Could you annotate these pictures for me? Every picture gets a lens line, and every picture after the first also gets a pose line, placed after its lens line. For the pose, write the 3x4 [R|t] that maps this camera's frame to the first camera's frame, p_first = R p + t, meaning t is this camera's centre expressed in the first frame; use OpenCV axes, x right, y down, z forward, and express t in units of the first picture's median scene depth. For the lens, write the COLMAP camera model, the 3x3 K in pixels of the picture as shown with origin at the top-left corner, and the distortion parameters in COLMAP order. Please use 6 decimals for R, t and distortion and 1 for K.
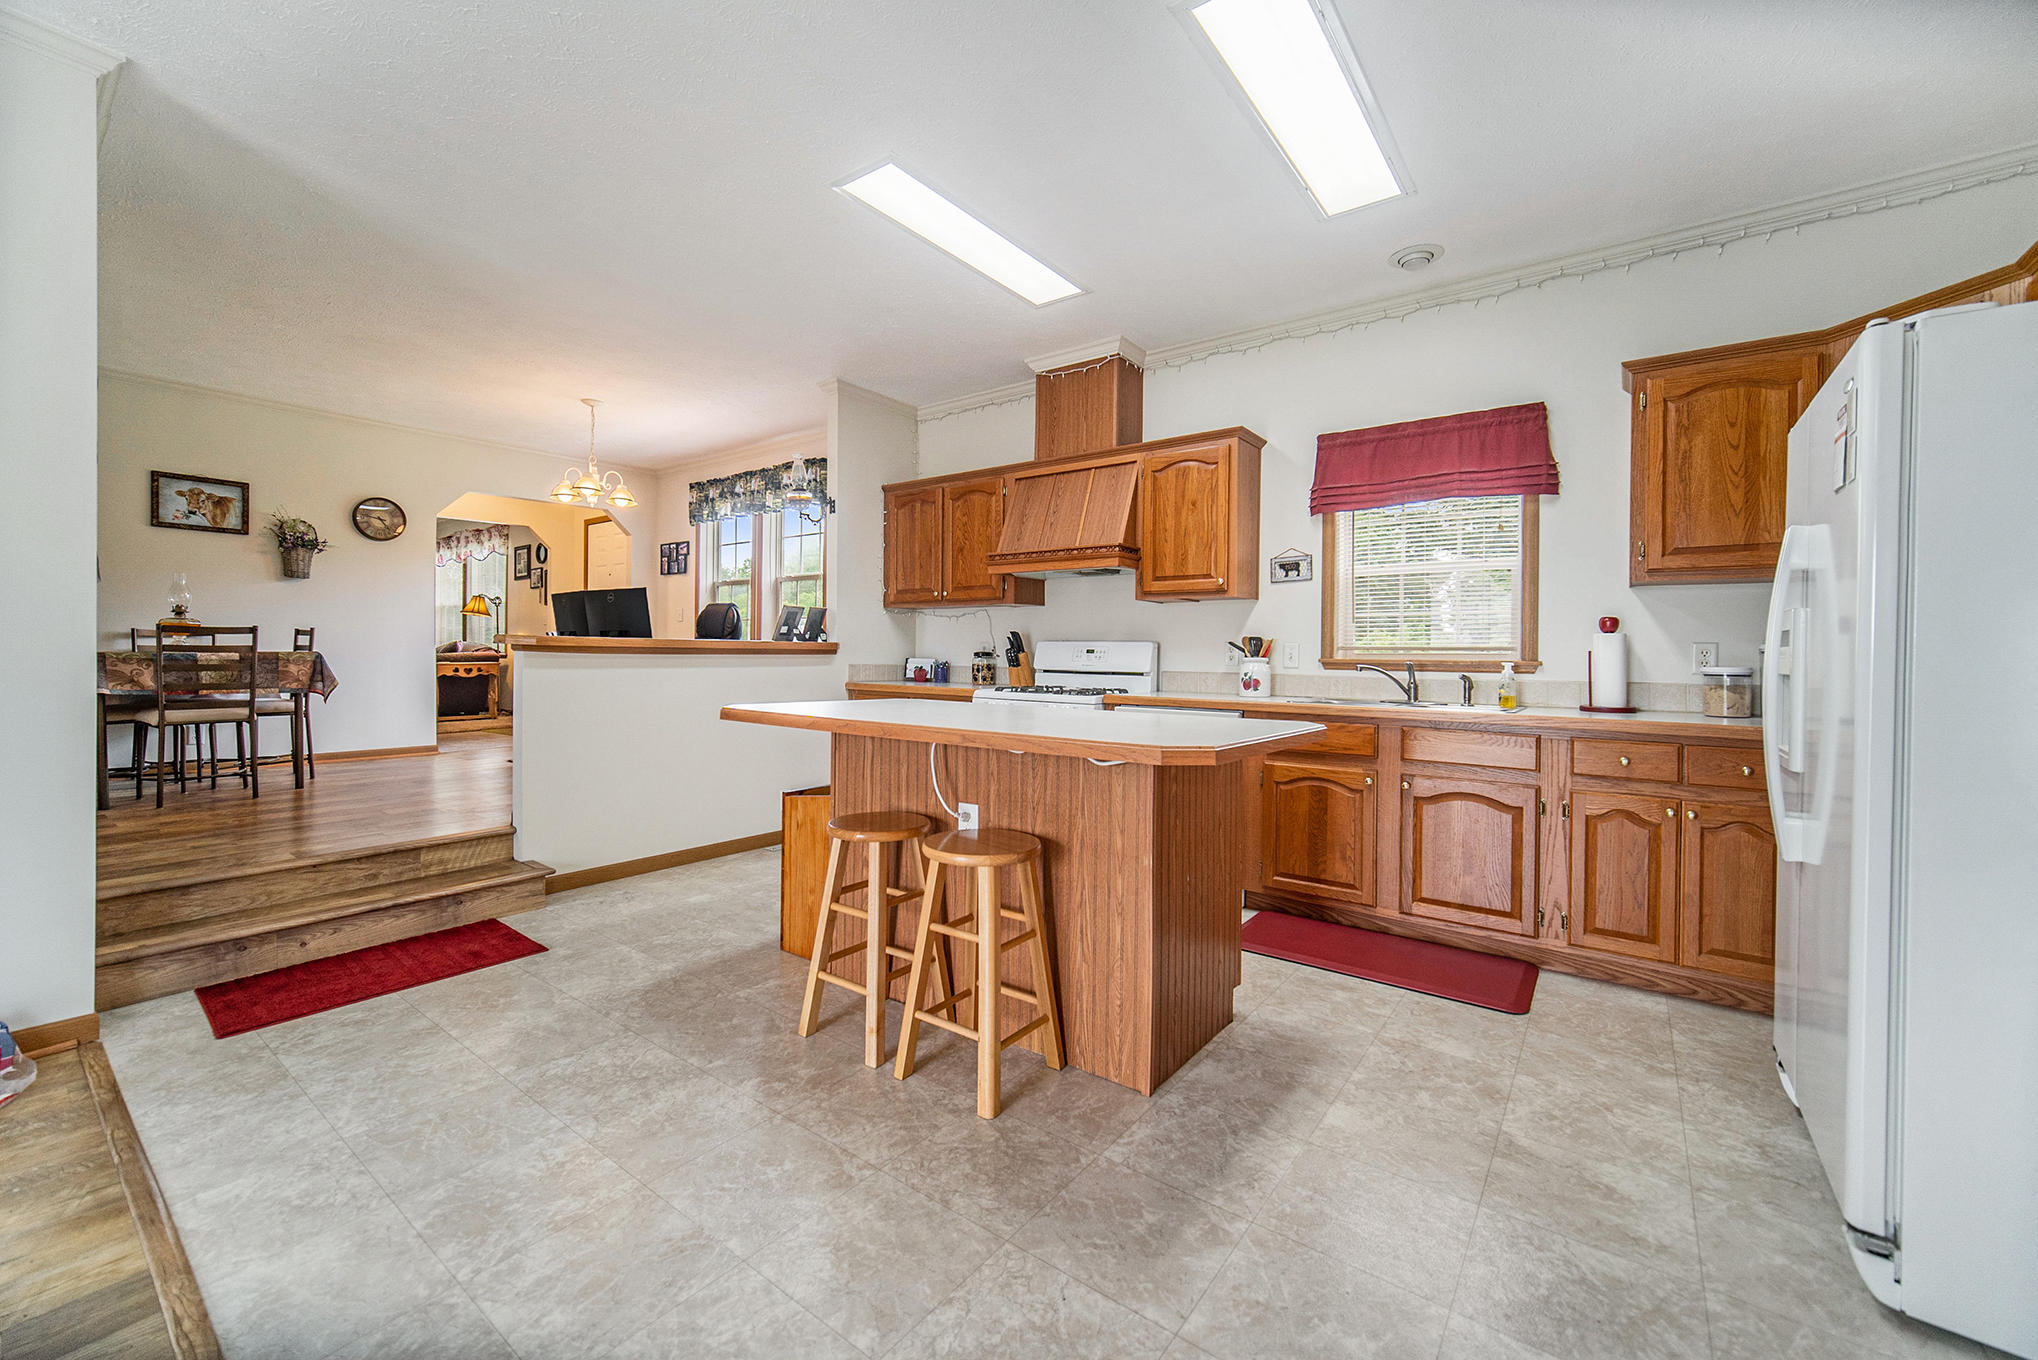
lens RADIAL K [[798.6, 0, 1010.6], [0, 798.6, 656.6], [0, 0, 1]] dist [0.002593, 0.000032]
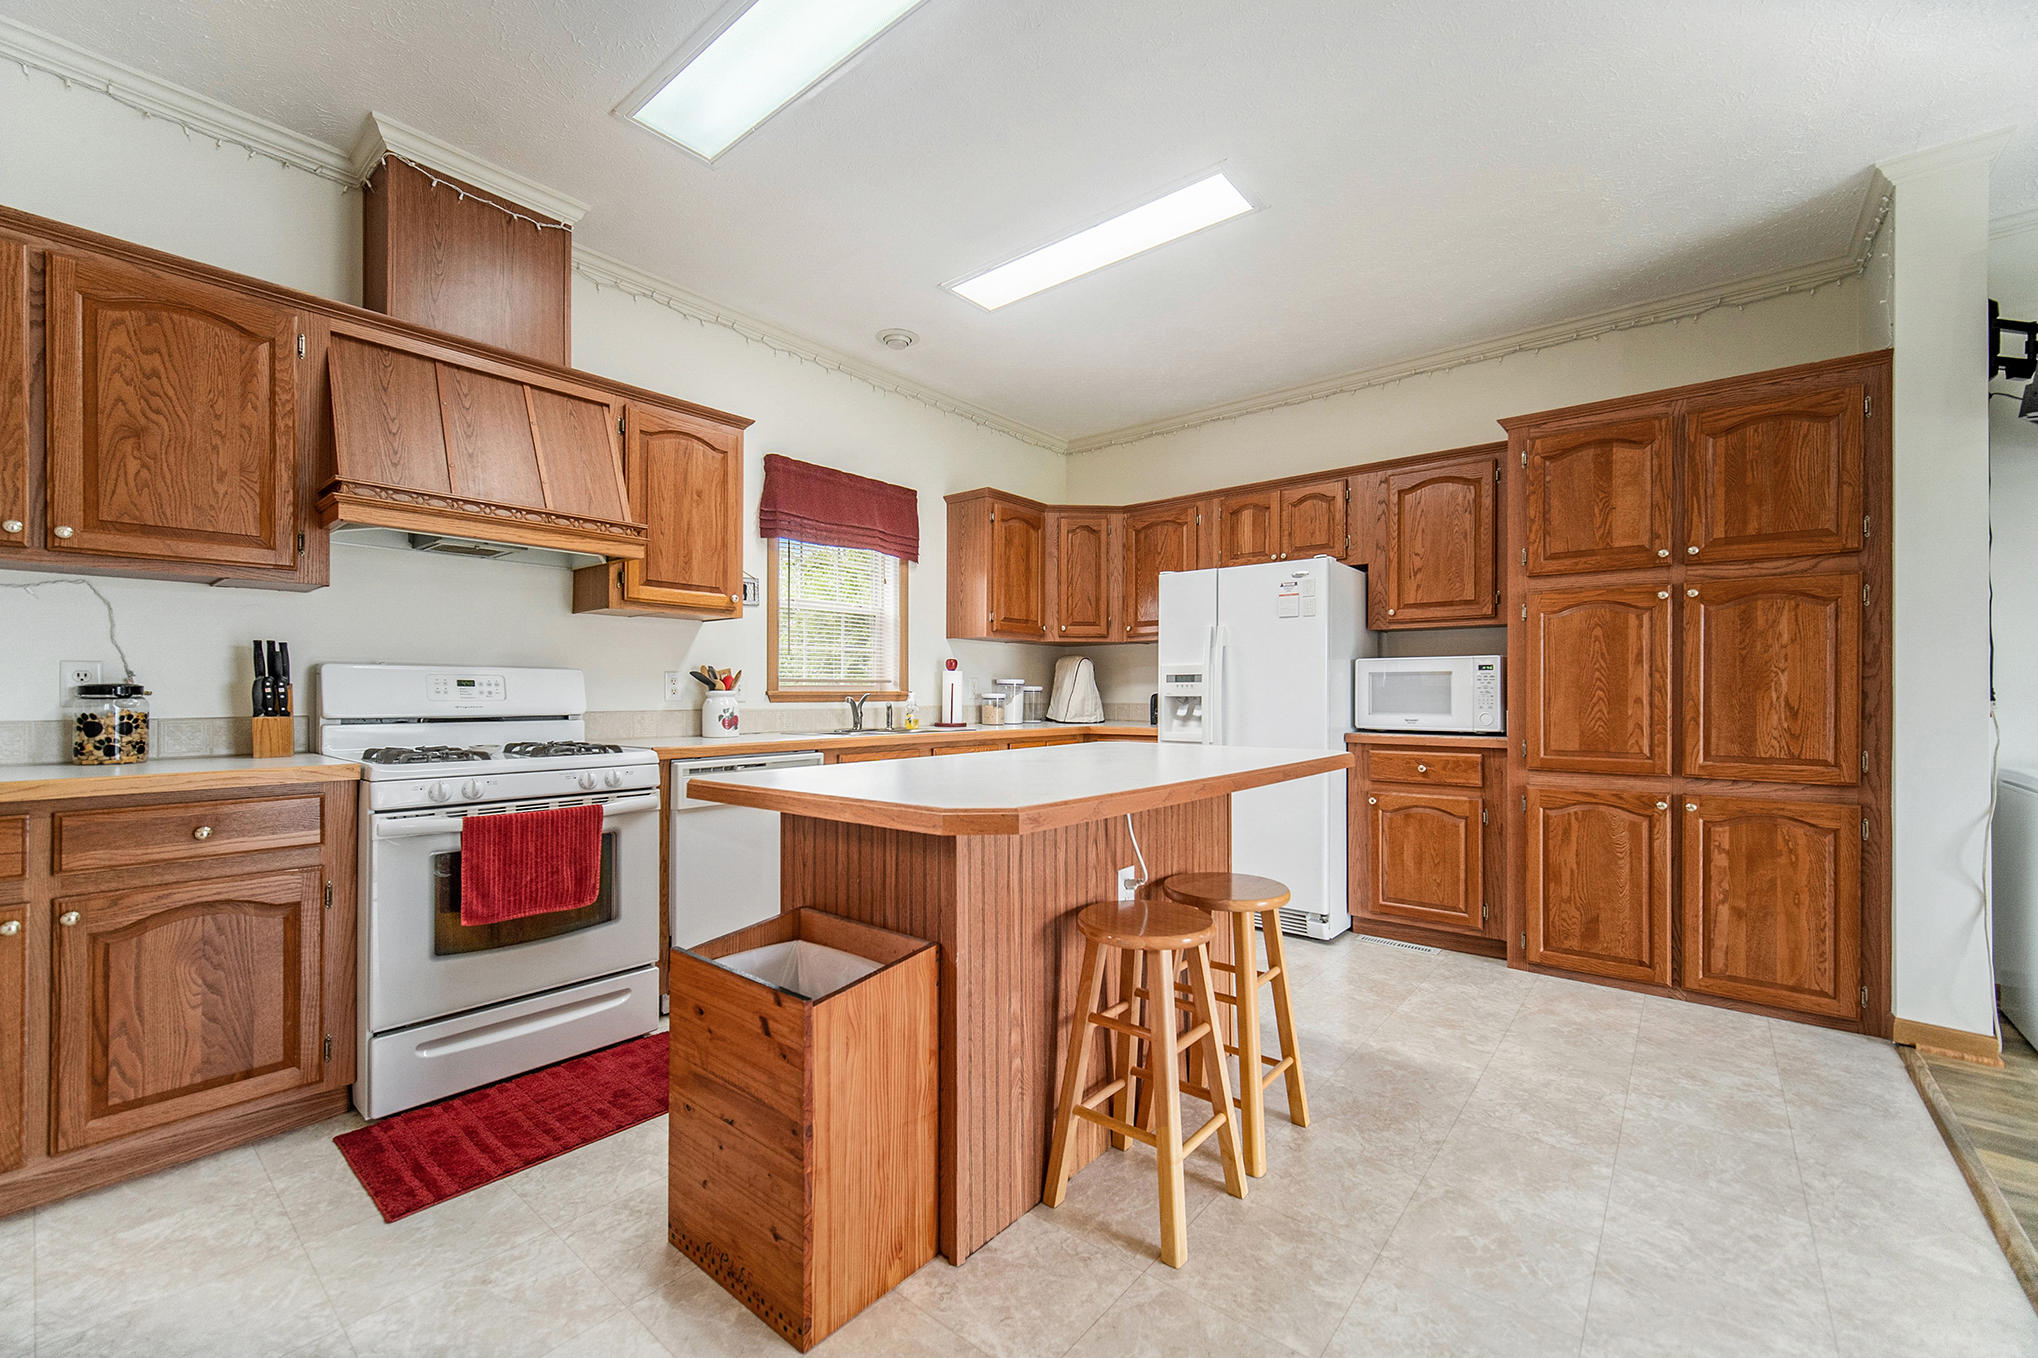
lens RADIAL K [[836.2, 0, 1019.0], [0, 836.2, 679.0], [0, 0, 1]] dist [-0.001552, -0.000062]
pose [[0.047729, 0.003219, 0.998855, -0.640039], [0.003164, 0.999989, -0.003374, -0.008069], [-0.998855, 0.003321, 0.047718, 0.730169]]
